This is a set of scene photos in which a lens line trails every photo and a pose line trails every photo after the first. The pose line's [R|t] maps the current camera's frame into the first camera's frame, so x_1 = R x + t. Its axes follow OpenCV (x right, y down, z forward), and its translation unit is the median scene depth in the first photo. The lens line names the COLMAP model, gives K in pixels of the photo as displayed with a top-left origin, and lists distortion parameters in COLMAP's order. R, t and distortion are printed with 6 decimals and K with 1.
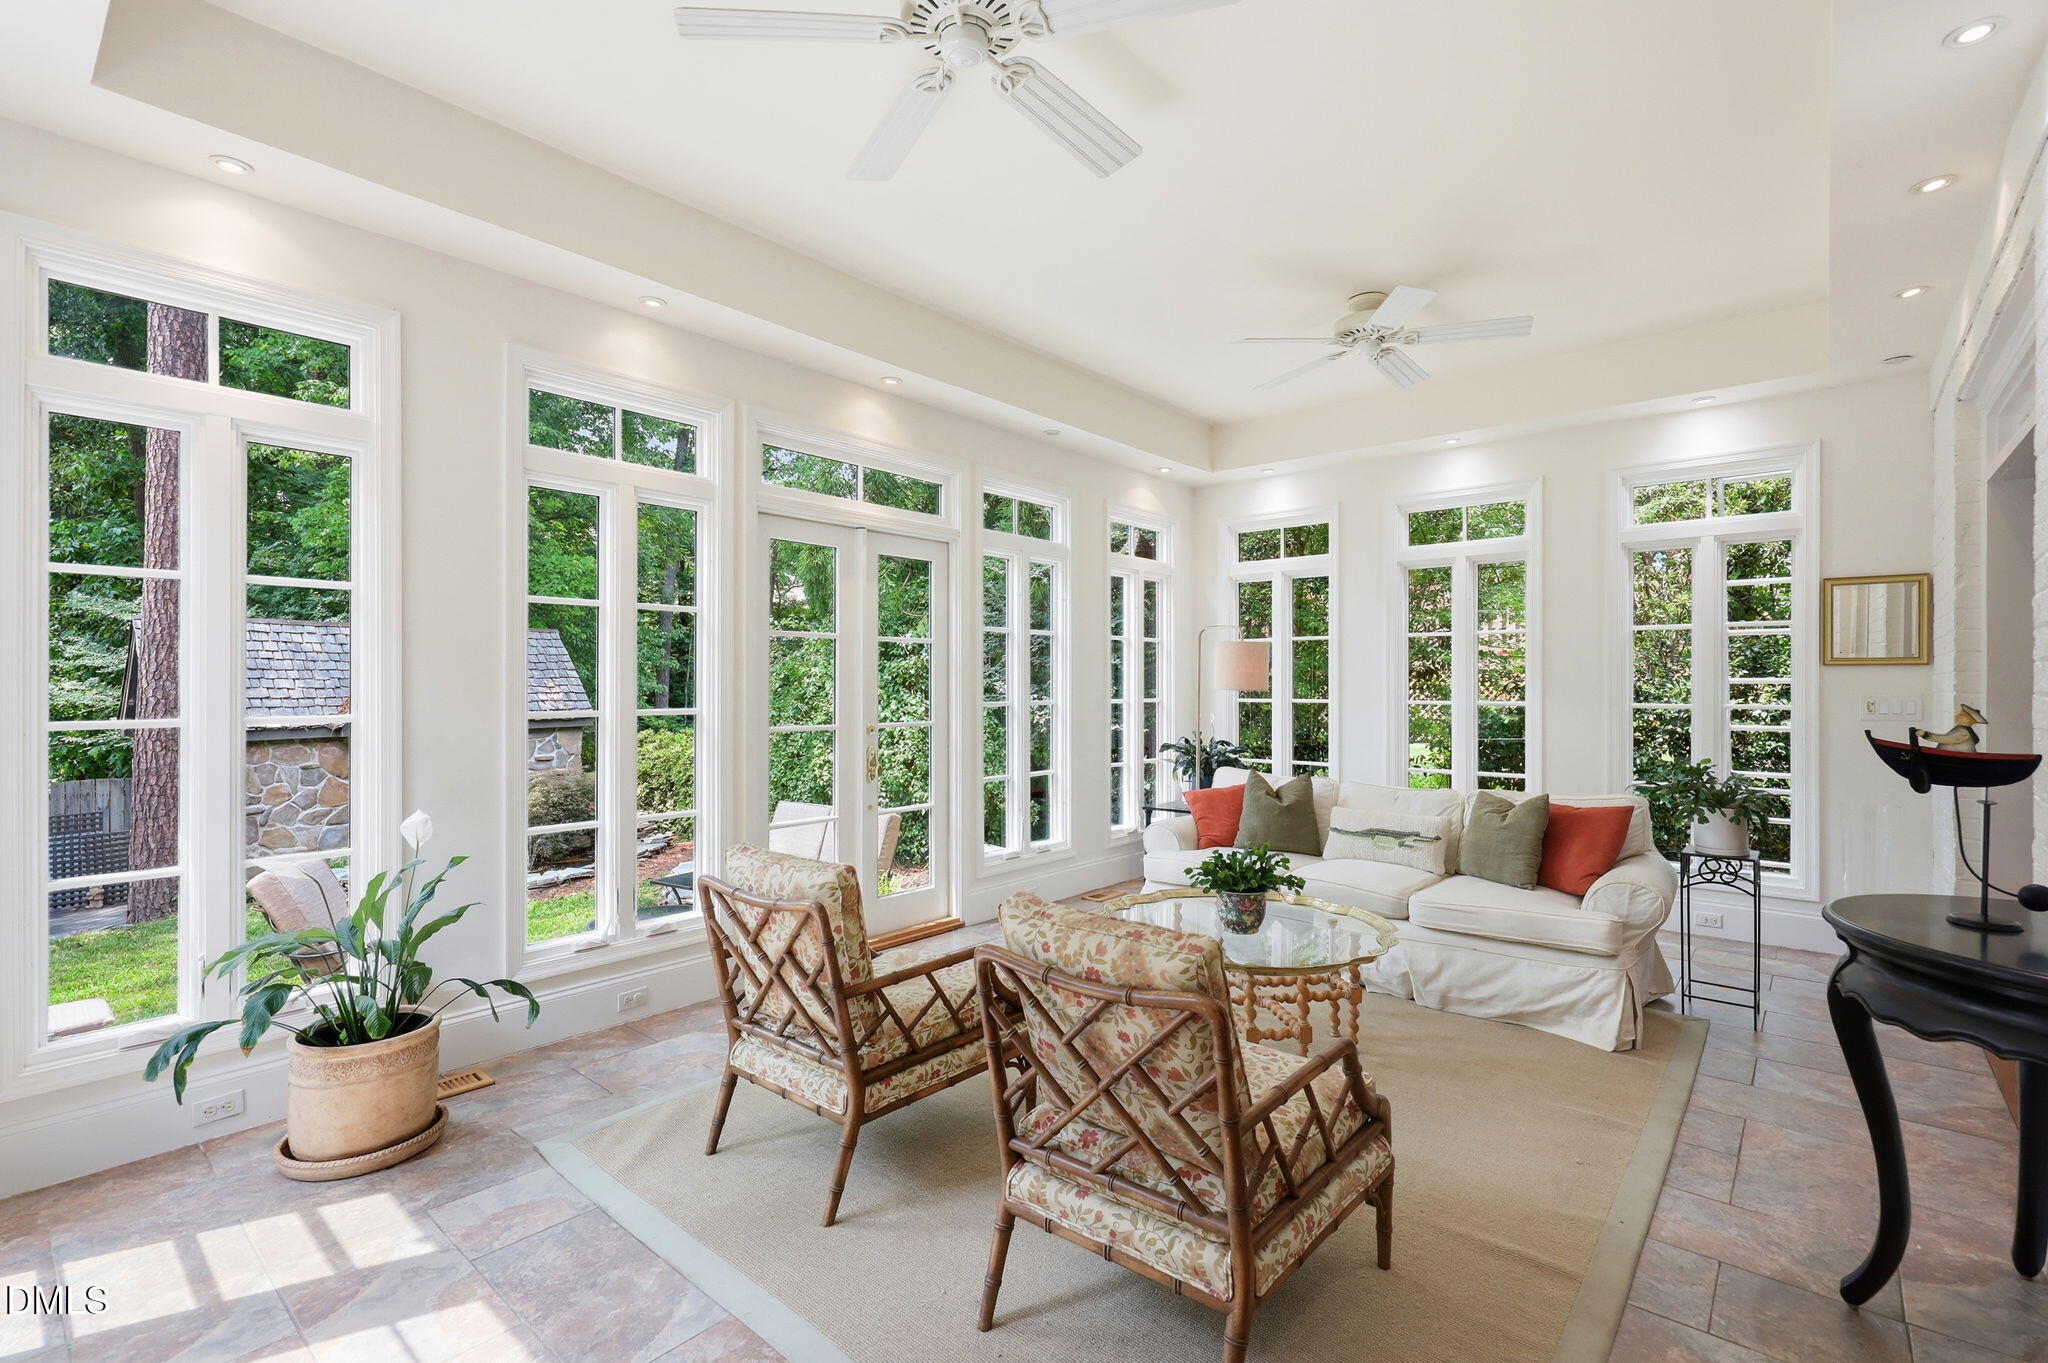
lens RADIAL K [[916.4, 0, 1024.0], [0, 916.4, 681.5], [0, 0, 1]] dist [-0.000207, 0.000060]
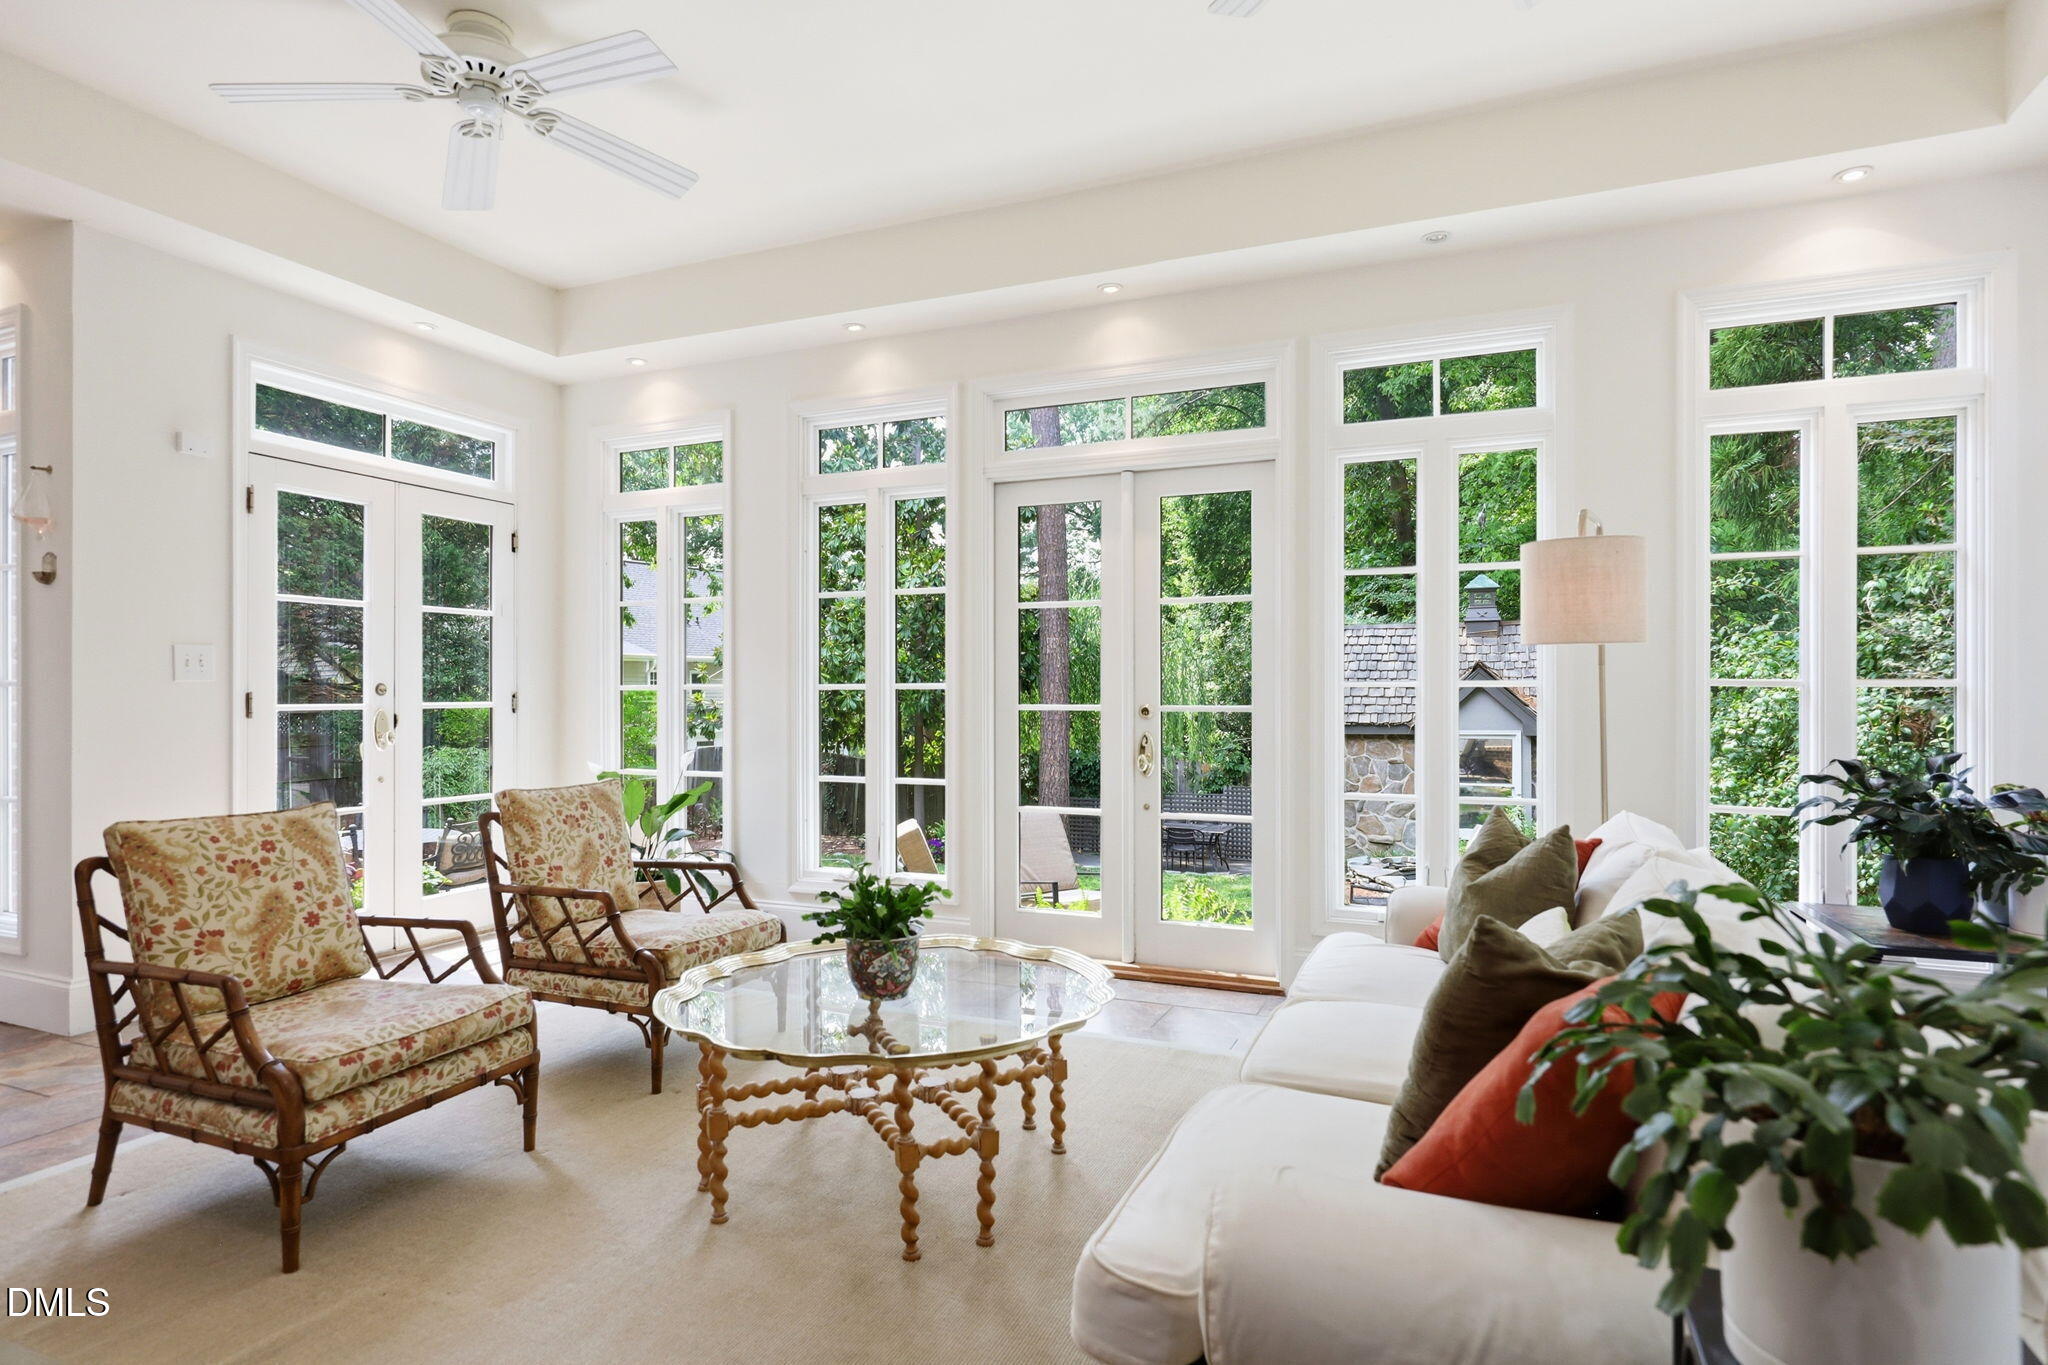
lens RADIAL K [[1078.0, 0, 1056.7], [0, 1078.0, 690.6], [0, 0, 1]] dist [0.002137, 0.000296]
pose [[0.325629, -0.002132, -0.945495, 0.267000], [0.001170, 0.999998, -0.001851, 0.012941], [0.945497, -0.000503, 0.325631, 0.225361]]
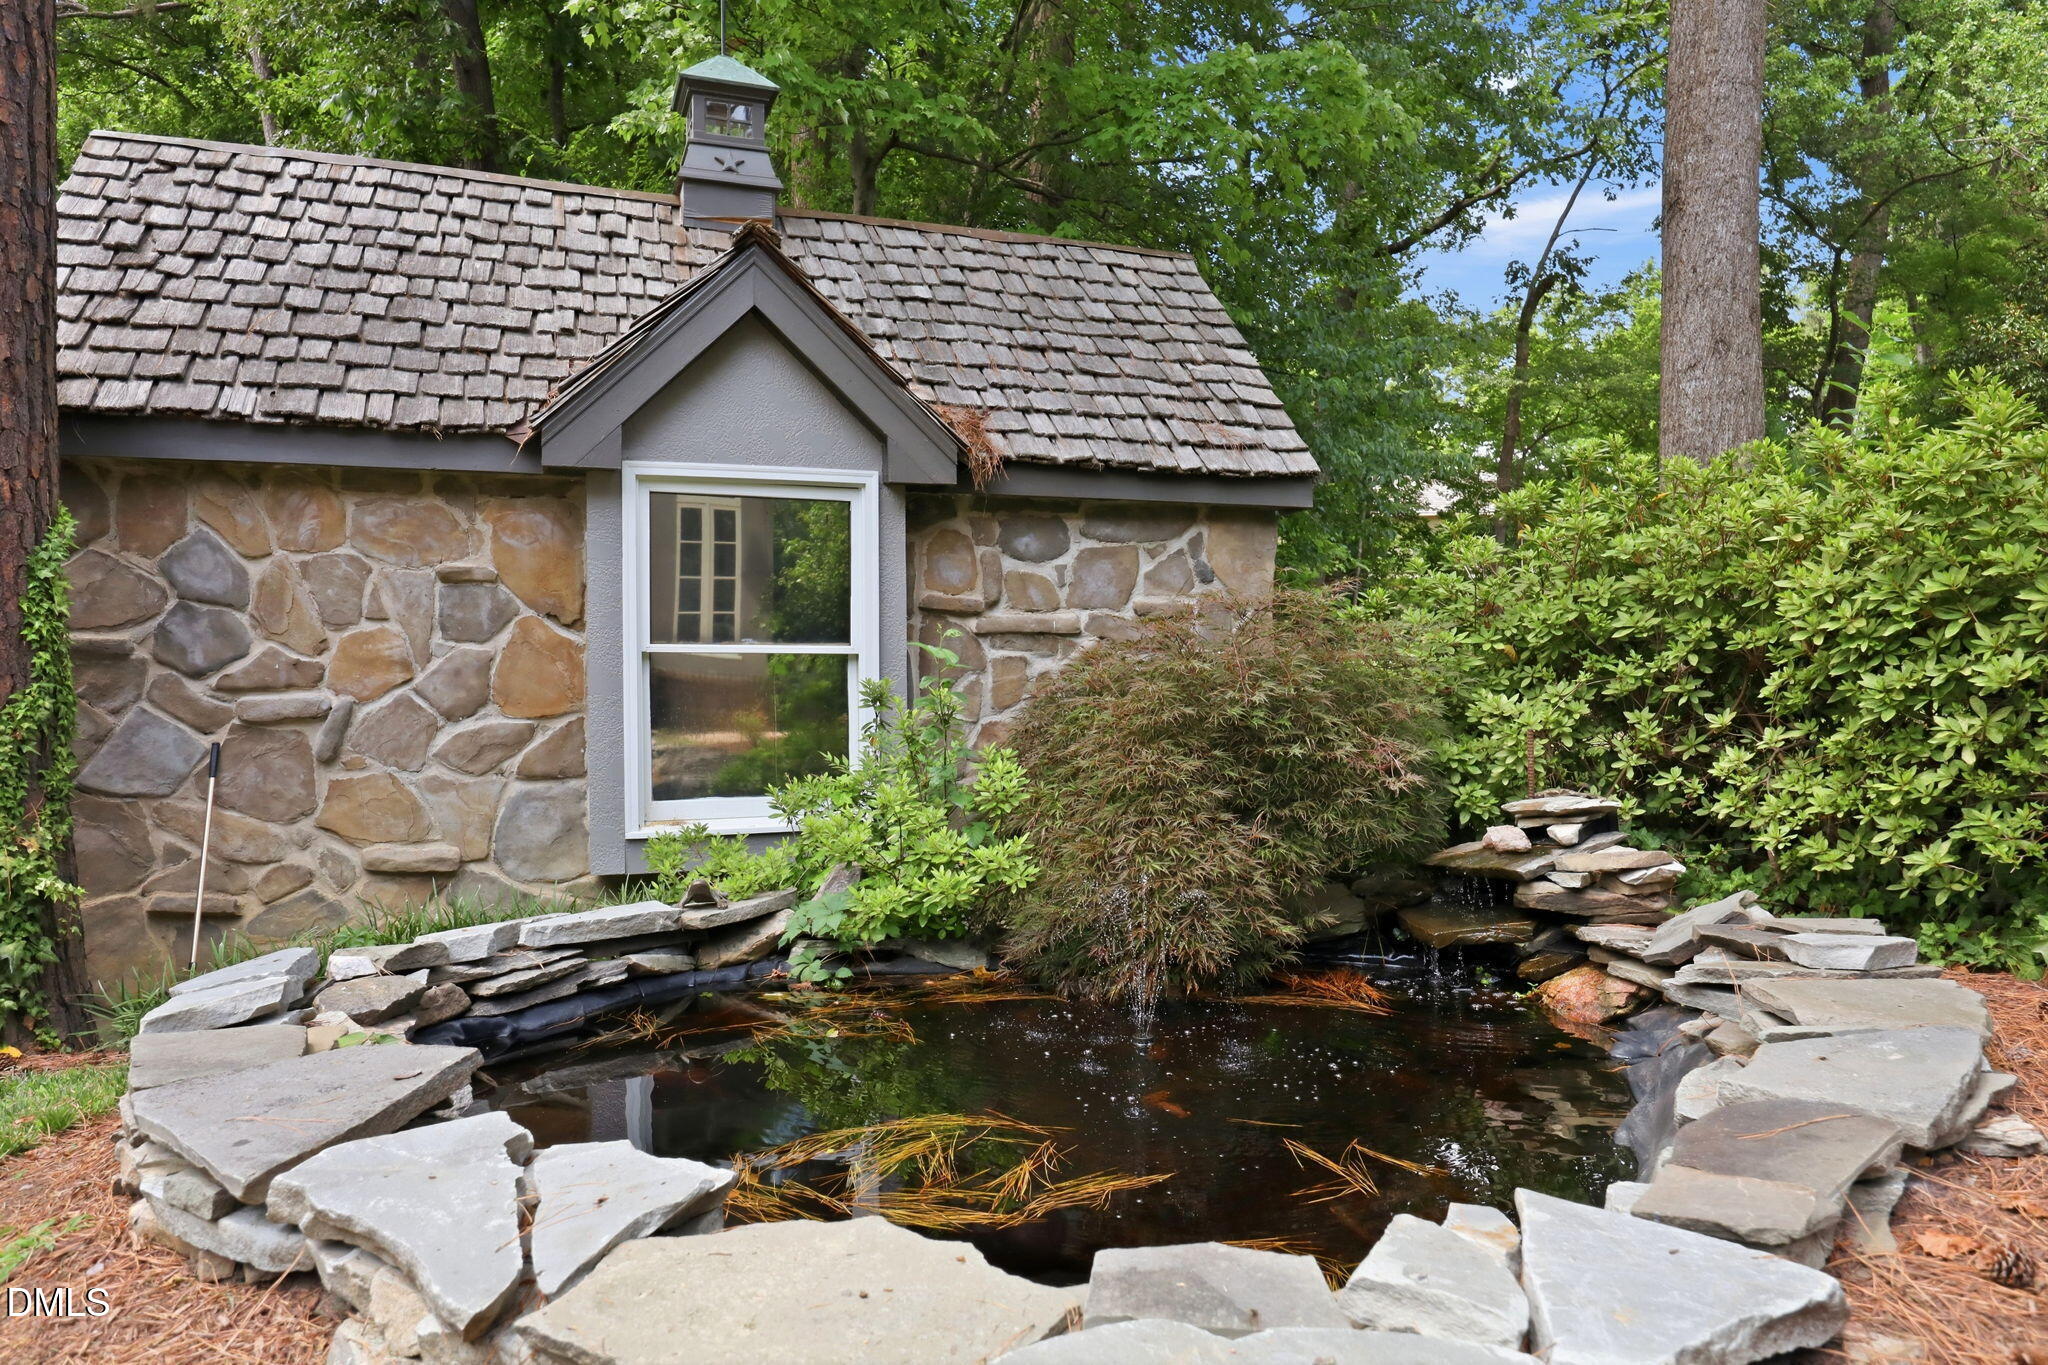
lens RADIAL K [[1354.4, 0, 1024.0], [0, 1354.4, 682.5], [0, 0, 1]] dist [-0.000769, -0.000175]
pose [[0.855122, 0.004946, -0.518404, -0.401148], [0.001283, 0.999931, 0.011655, 0.122061], [0.518426, -0.010631, 0.855056, 0.719391]]
